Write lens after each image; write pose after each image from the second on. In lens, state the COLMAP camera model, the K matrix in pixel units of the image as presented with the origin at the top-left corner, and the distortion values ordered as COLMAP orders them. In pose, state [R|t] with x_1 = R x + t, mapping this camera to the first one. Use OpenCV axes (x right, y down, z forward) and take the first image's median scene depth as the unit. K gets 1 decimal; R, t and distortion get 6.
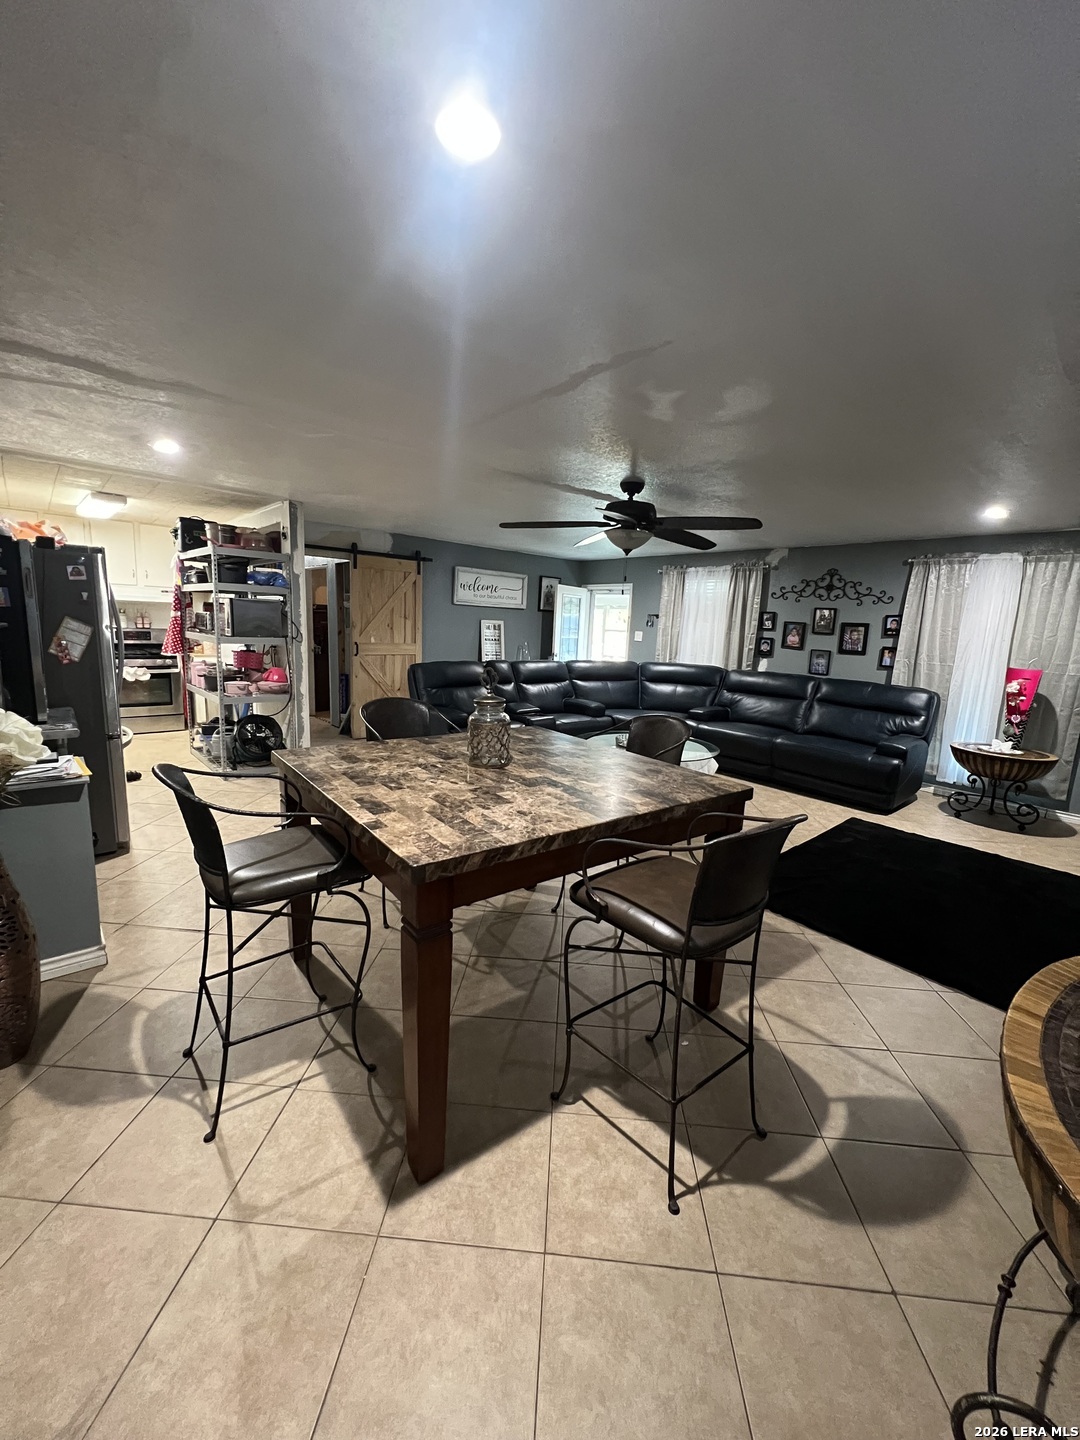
lens RADIAL K [[578.8, 0, 540.0], [0, 578.8, 720.0], [0, 0, 1]] dist [0.000303, 0.000192]
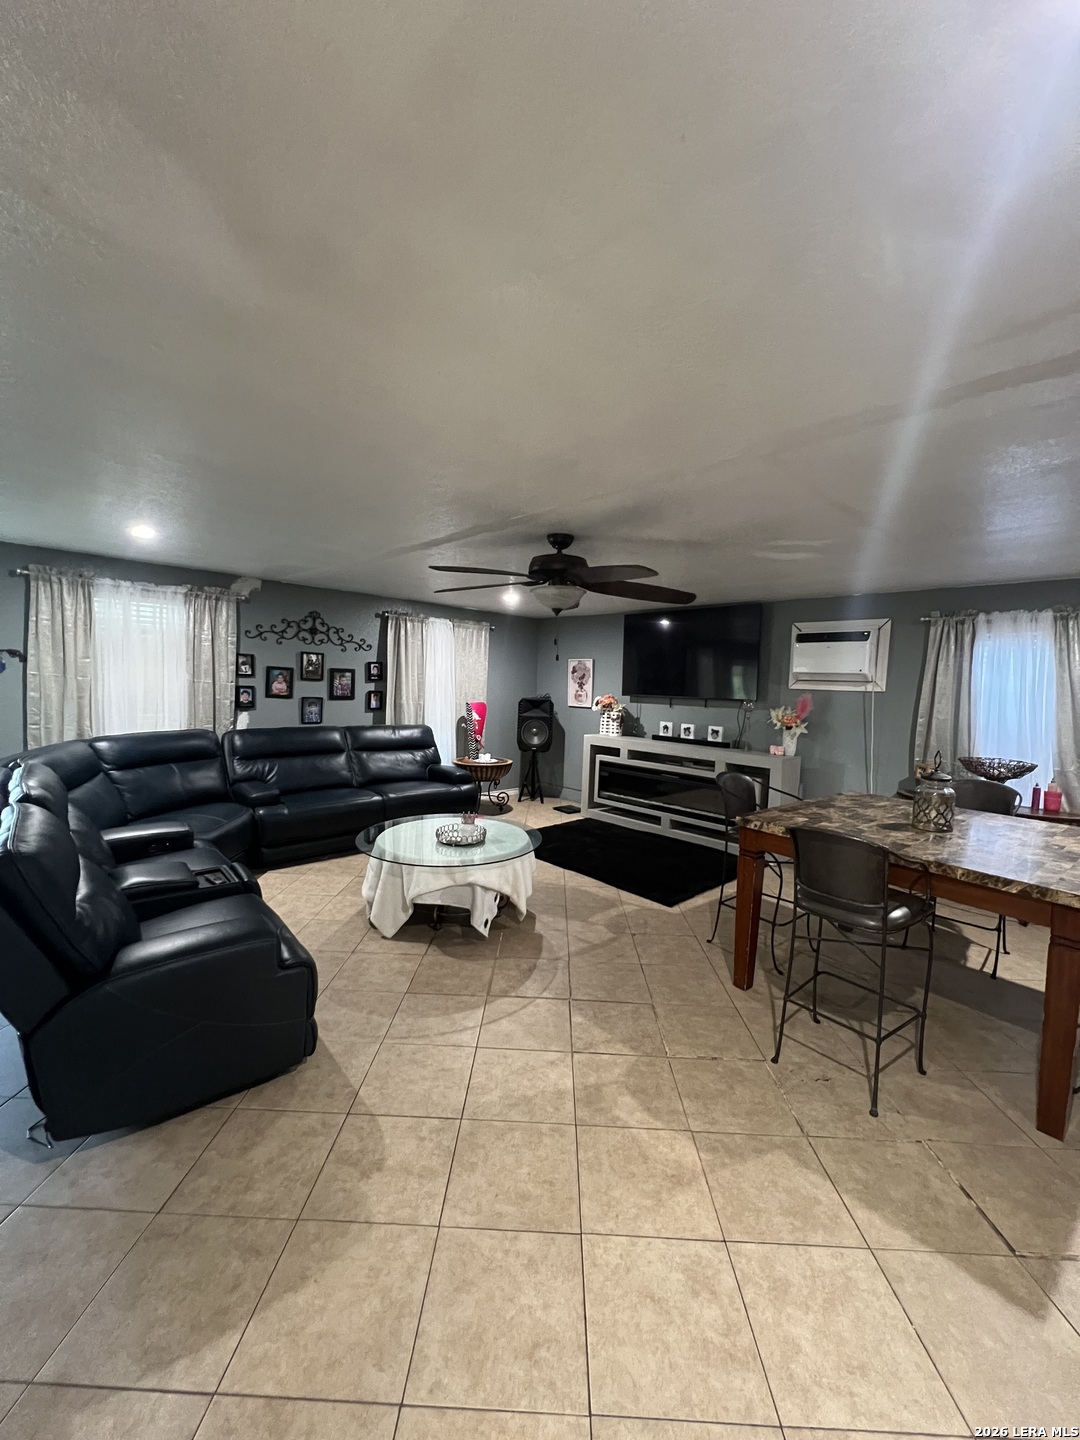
lens RADIAL K [[578.1, 0, 540.0], [0, 578.1, 720.0], [0, 0, 1]] dist [-0.001038, 0.000009]
pose [[-0.042614, -0.115731, 0.992366, -0.461602], [0.130346, 0.984135, 0.120368, -0.151084], [-0.990552, 0.134481, -0.026853, 0.678074]]
